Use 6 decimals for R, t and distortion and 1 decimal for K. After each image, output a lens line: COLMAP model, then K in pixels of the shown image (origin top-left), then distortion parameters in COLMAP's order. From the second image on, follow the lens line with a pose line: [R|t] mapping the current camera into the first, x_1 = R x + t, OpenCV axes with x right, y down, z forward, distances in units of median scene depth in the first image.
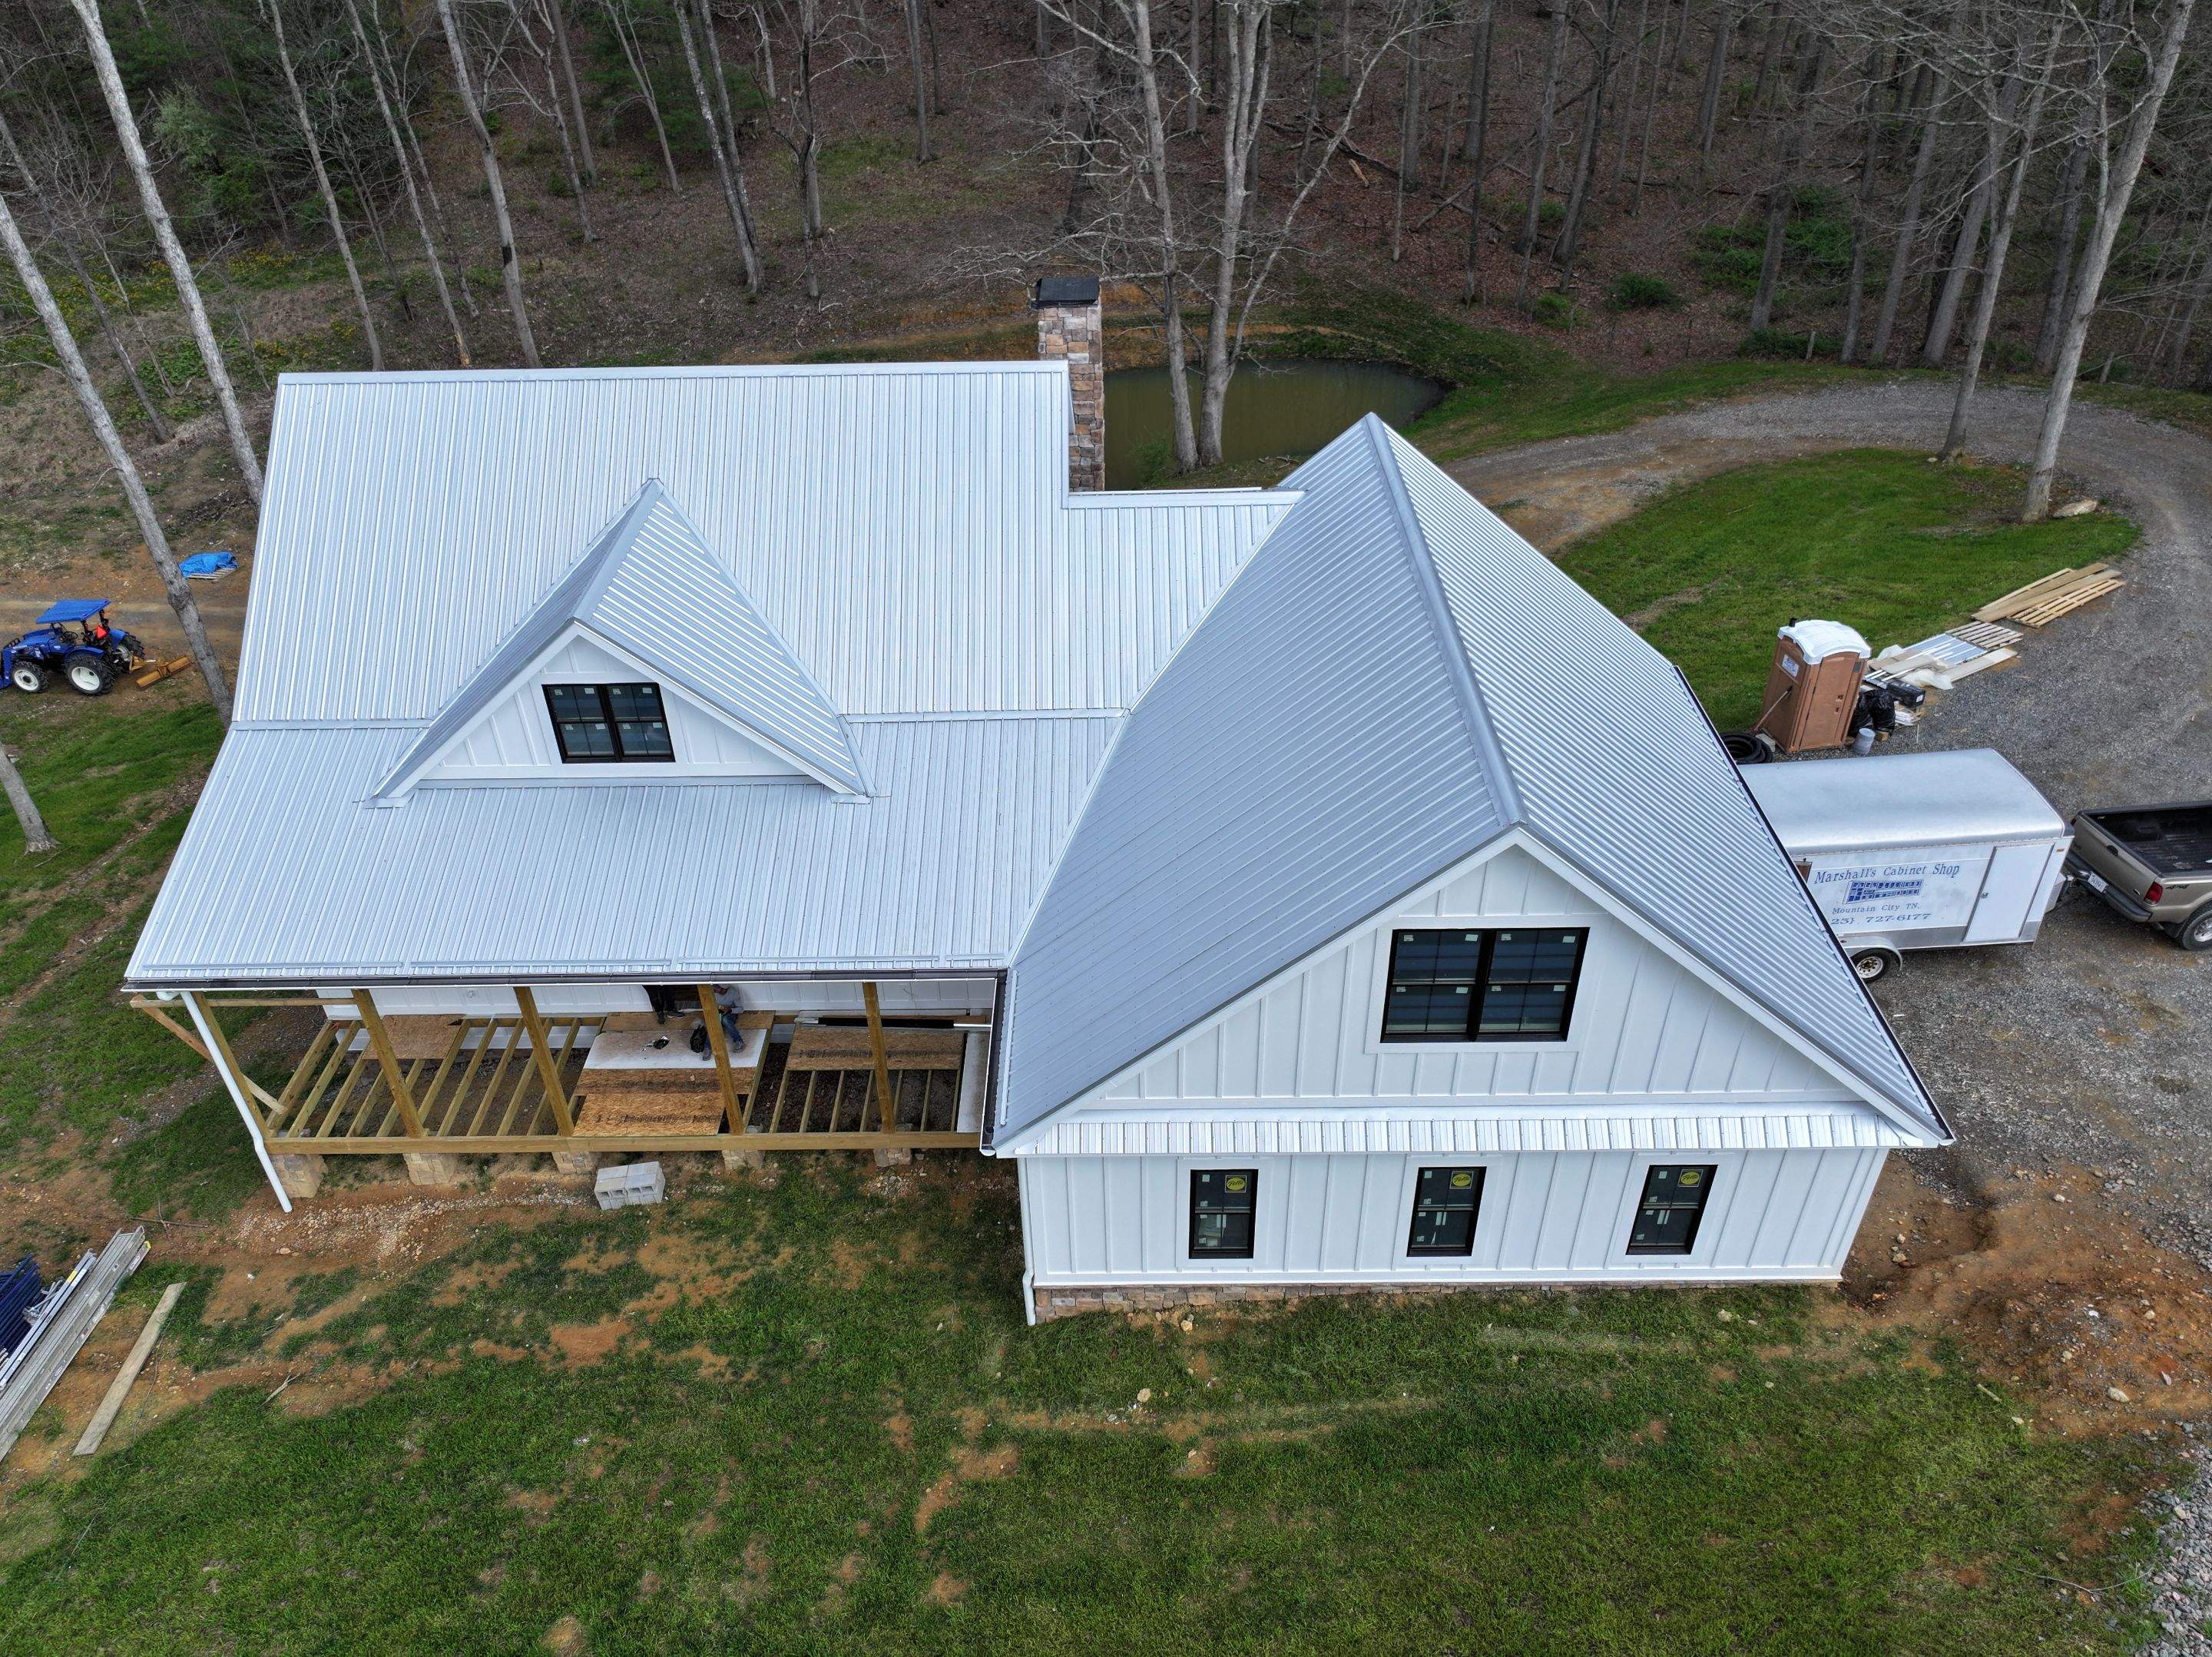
lens RADIAL K [[1563.3, 0, 1106.0], [0, 1563.3, 828.5], [0, 0, 1]] dist [-0.003340, 0.026239]
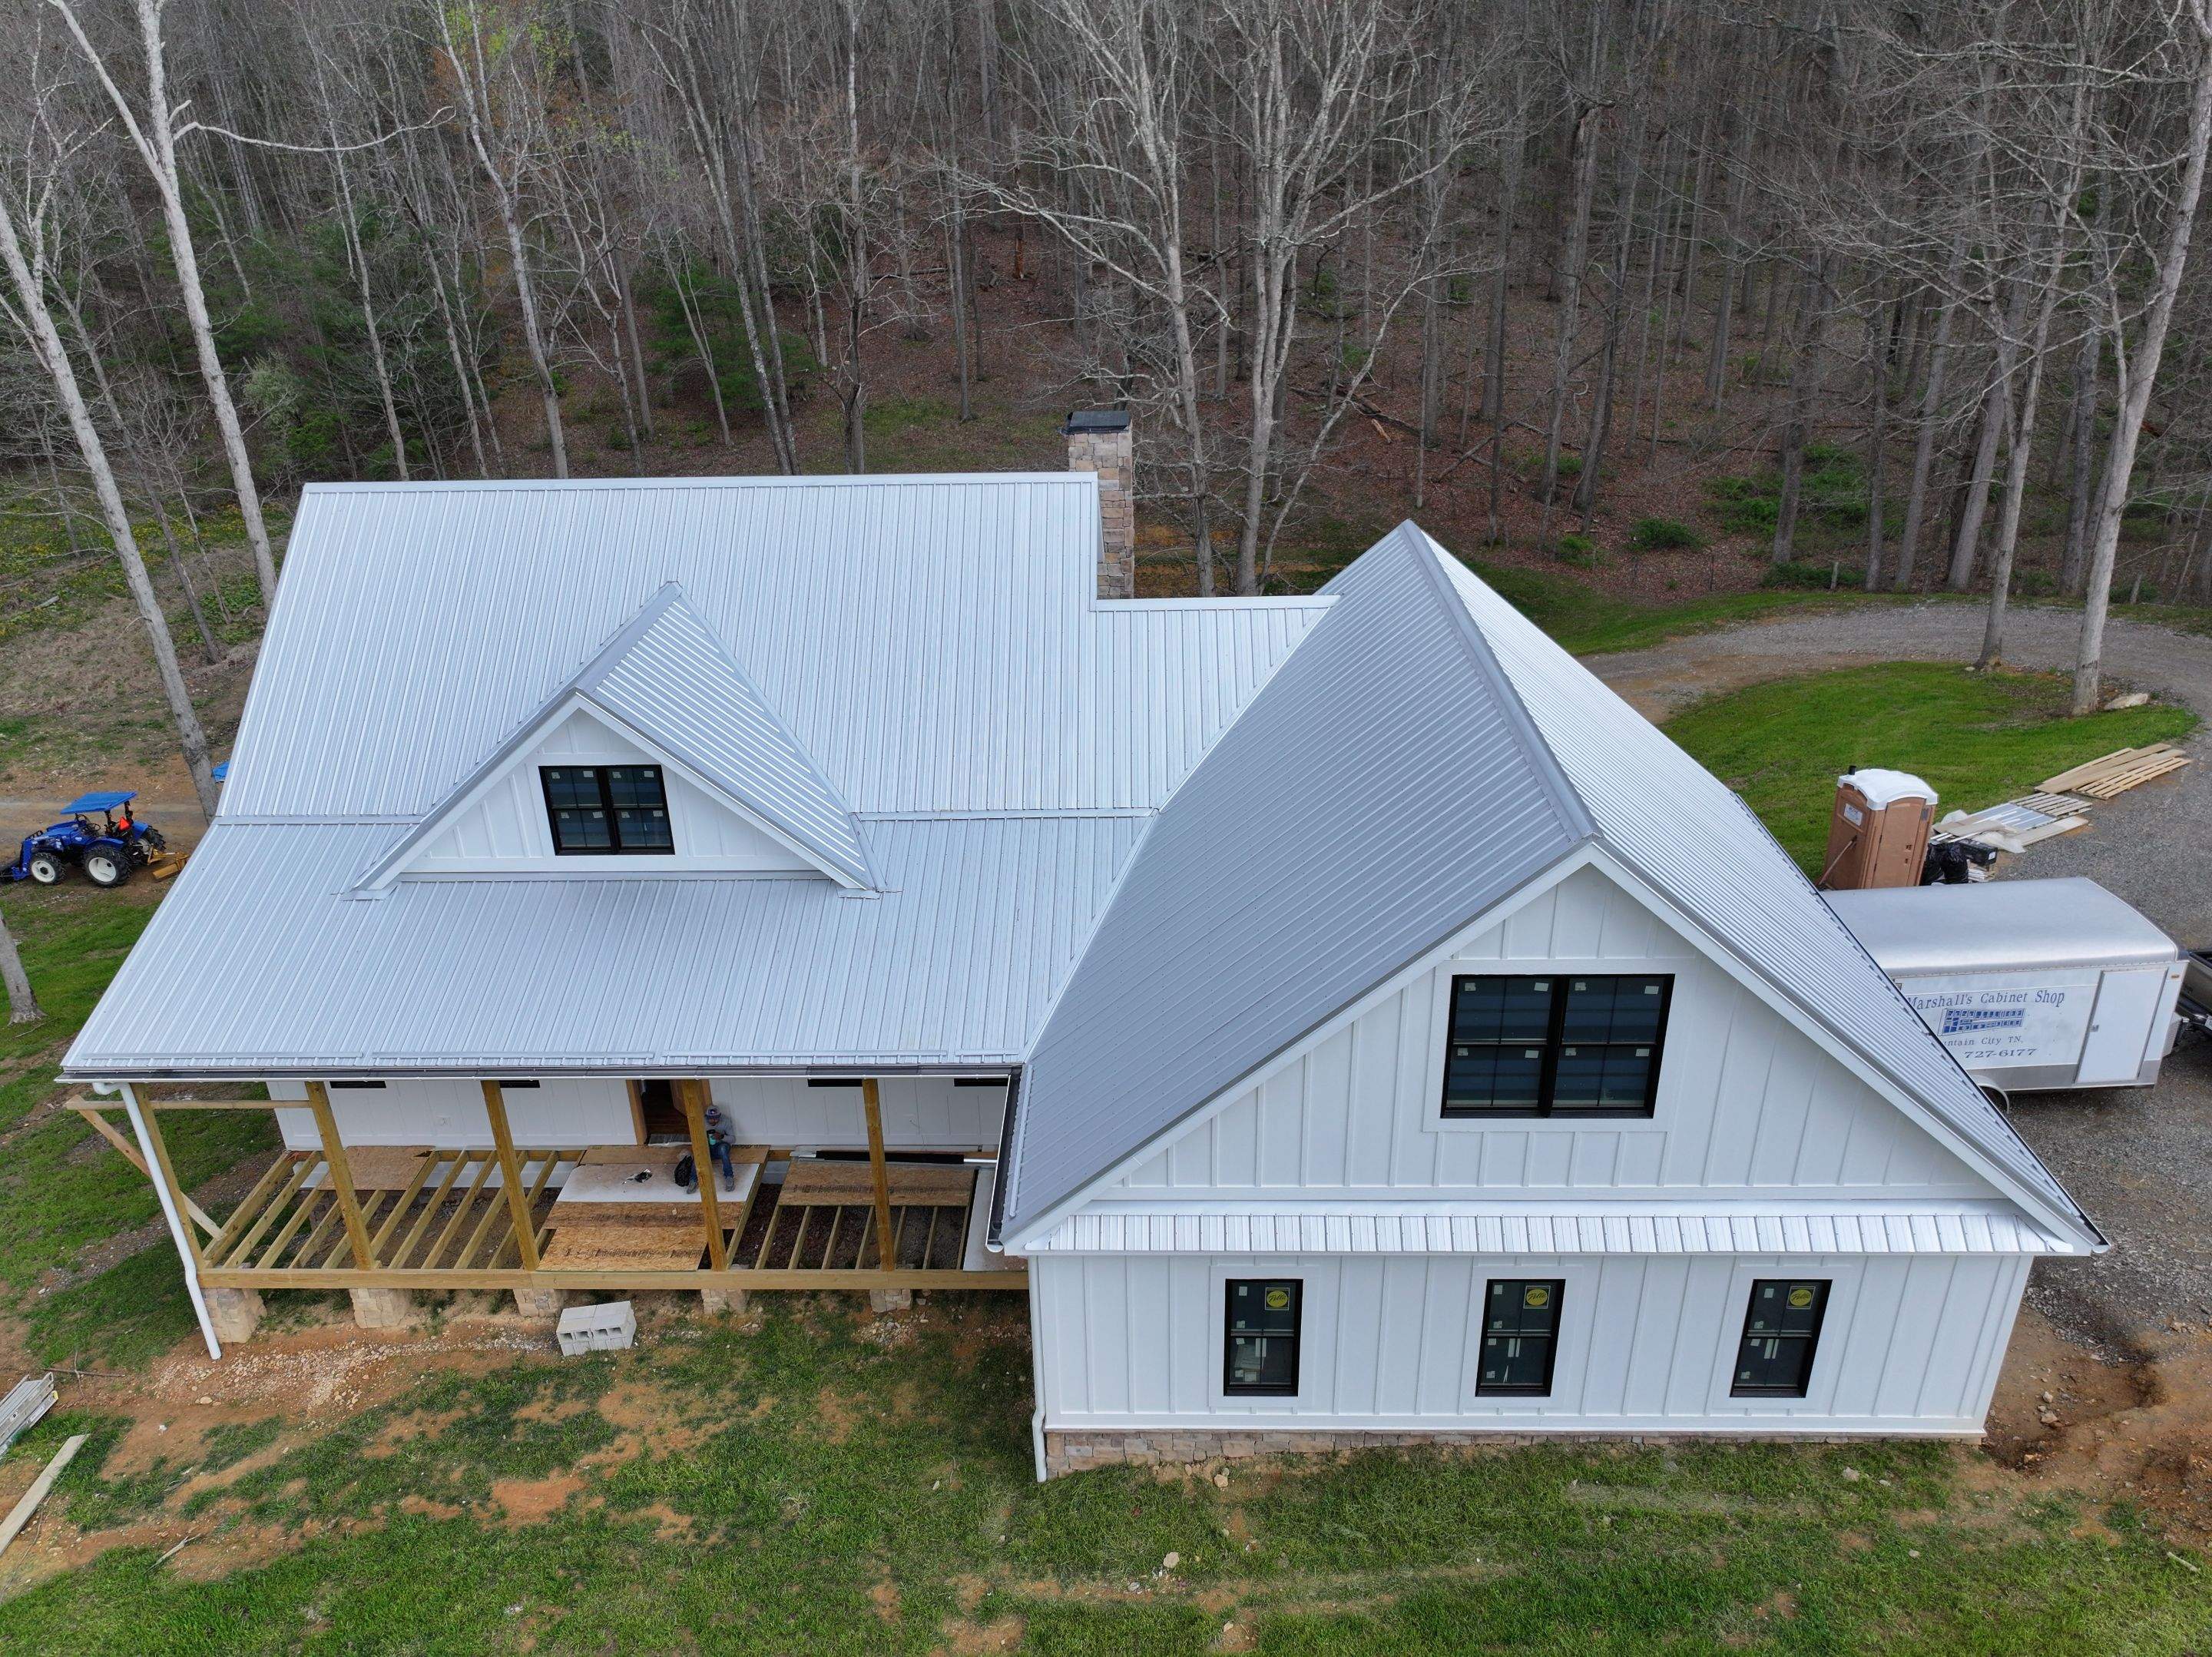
lens RADIAL K [[1563.3, 0, 1106.0], [0, 1563.3, 828.5], [0, 0, 1]] dist [-0.003340, 0.026239]
pose [[0.999787, 0.007851, -0.019112, 0.001604], [-0.011101, 0.984264, -0.176357, 0.106466], [0.017427, 0.176532, 0.984141, 0.077738]]
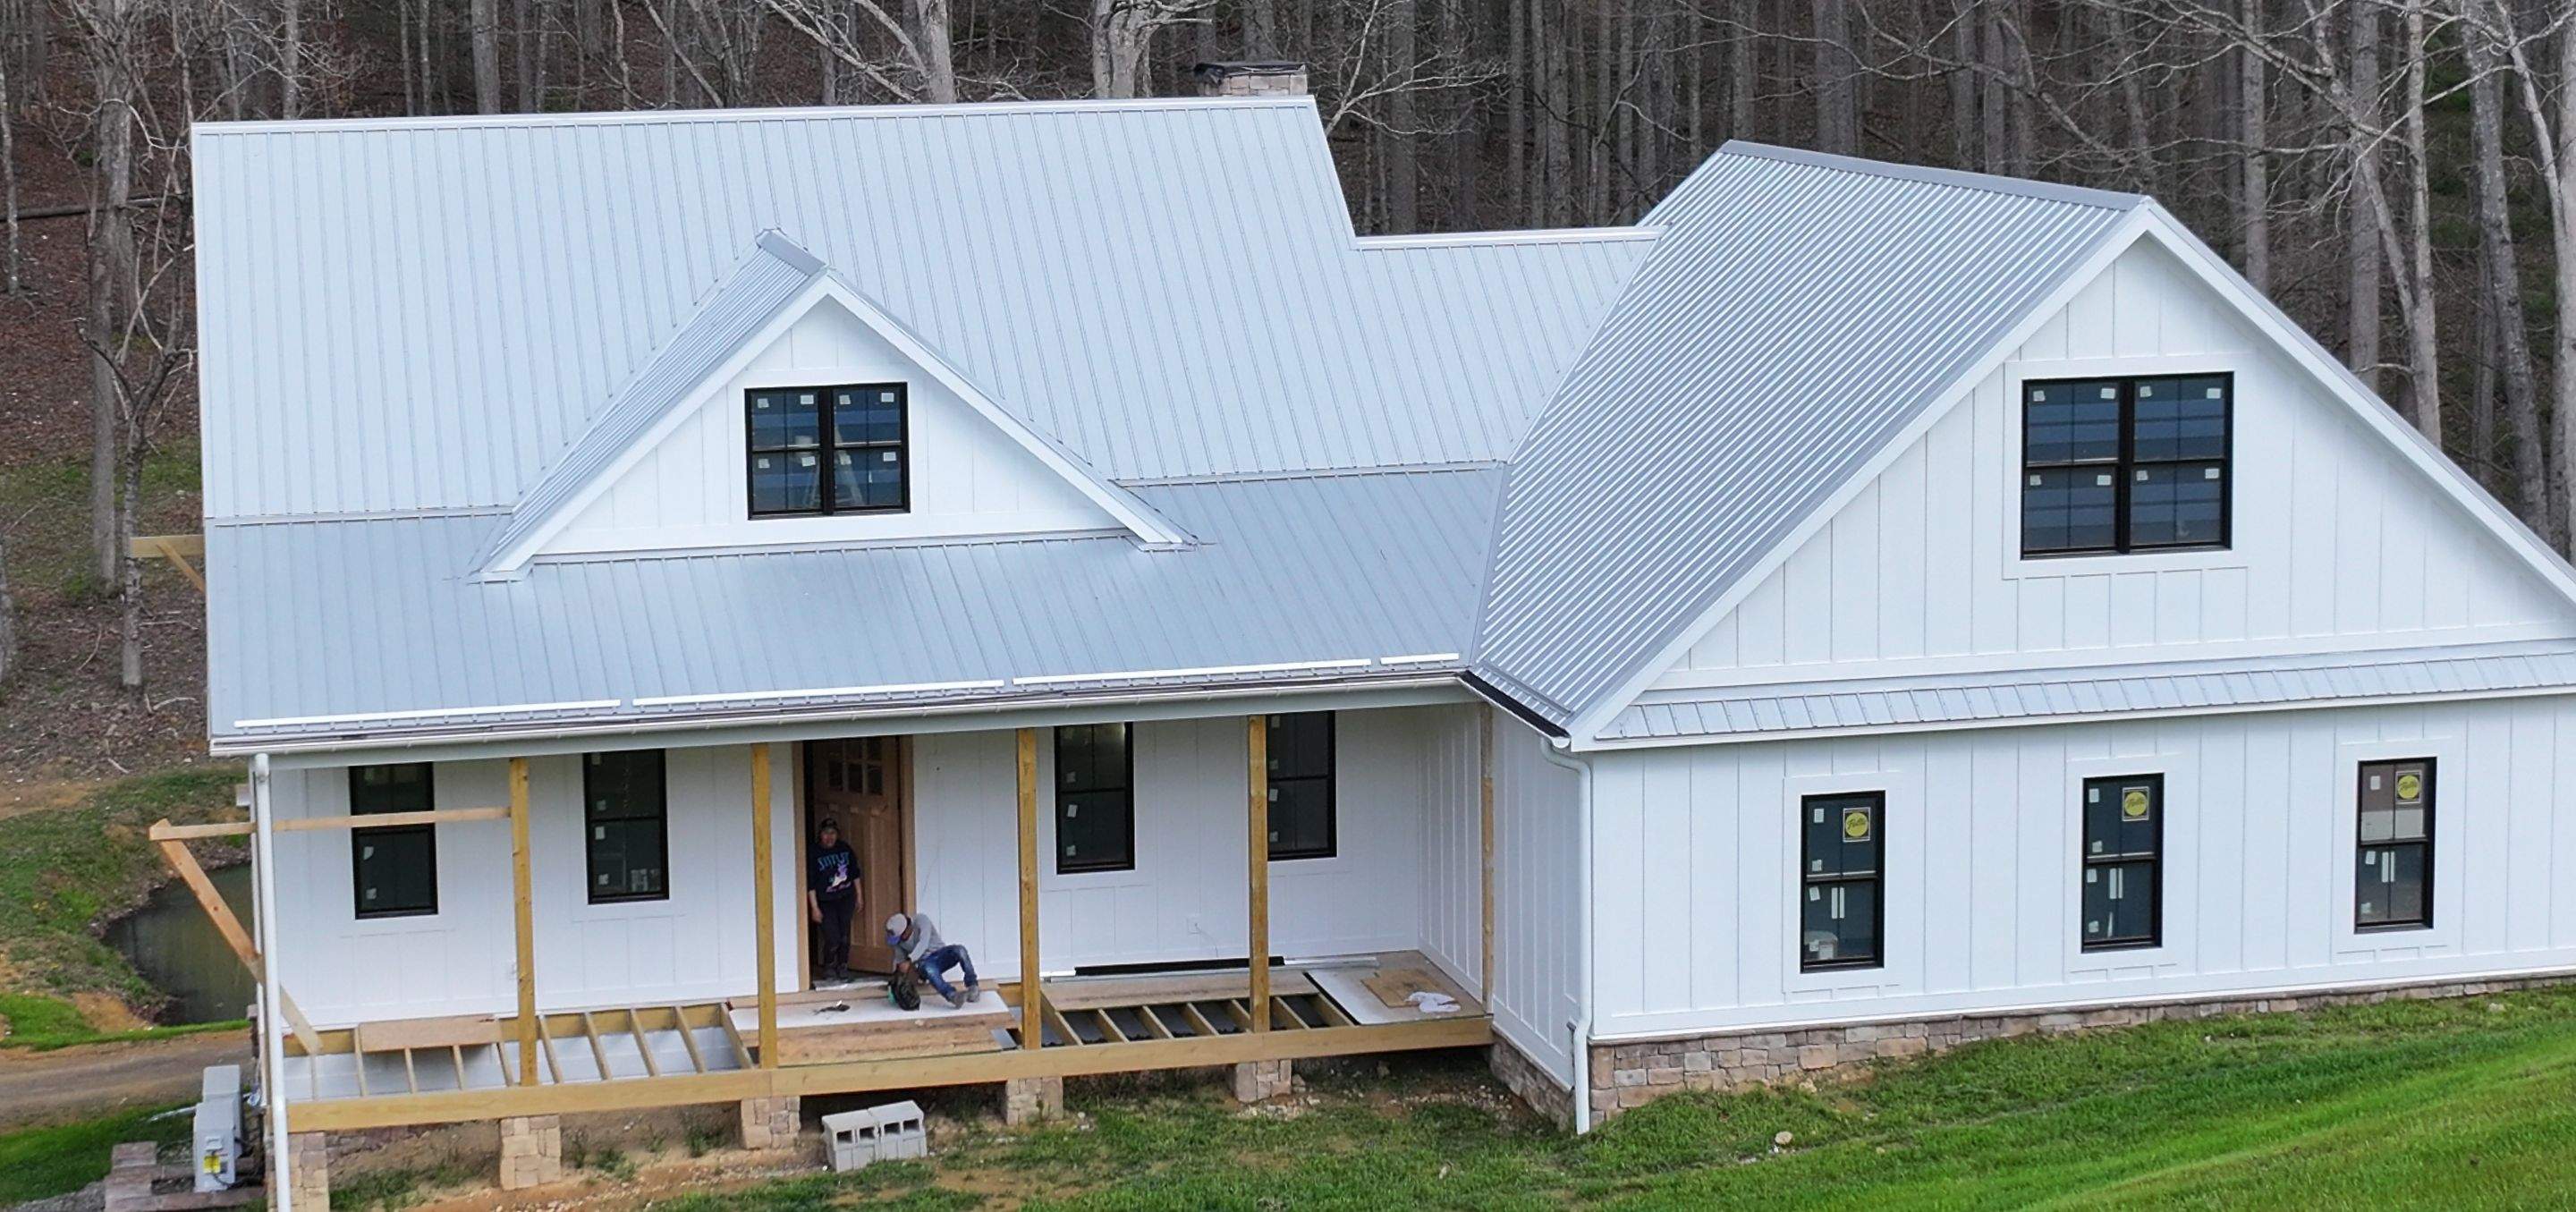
lens RADIAL K [[4342.9, 0, 1131.6], [0, 4342.9, 433.9], [0, 0, 1]] dist [-0.000491, 0.053651]
pose [[0.976445, -0.020934, 0.214750, -0.602144], [0.123179, 0.871239, -0.475152, 0.869992], [-0.177152, 0.490412, 0.853295, -0.694270]]
